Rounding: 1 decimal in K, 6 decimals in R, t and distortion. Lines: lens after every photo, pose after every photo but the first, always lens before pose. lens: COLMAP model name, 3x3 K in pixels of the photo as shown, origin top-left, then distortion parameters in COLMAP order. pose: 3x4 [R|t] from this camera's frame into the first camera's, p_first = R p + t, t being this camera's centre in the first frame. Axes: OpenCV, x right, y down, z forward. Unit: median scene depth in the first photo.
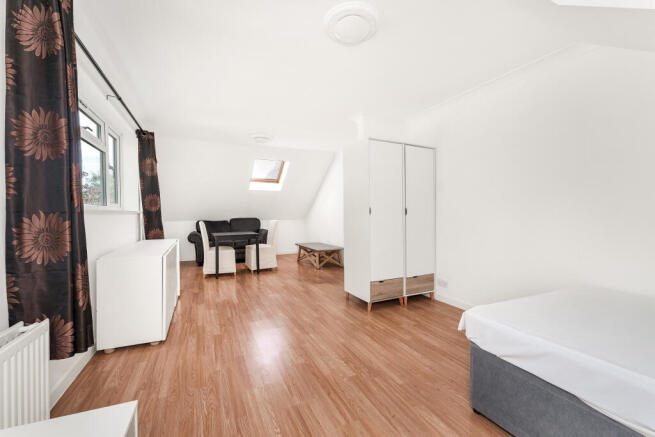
lens RADIAL K [[264.1, 0, 327.4], [0, 264.1, 217.5], [0, 0, 1]] dist [0.001541, 0.000105]
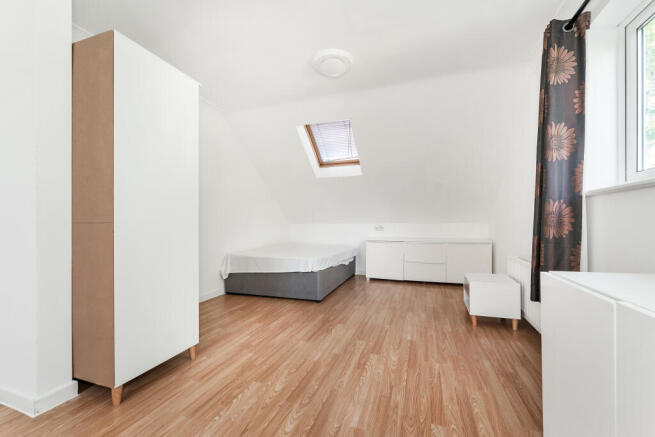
lens RADIAL K [[264.1, 0, 329.1], [0, 264.1, 220.6], [0, 0, 1]] dist [0.001541, 0.000105]
pose [[-0.704622, 0.009194, 0.709524, -0.760384], [0.013033, 0.999915, -0.000013, 0.049715], [-0.709464, 0.009238, -0.704682, 1.803517]]
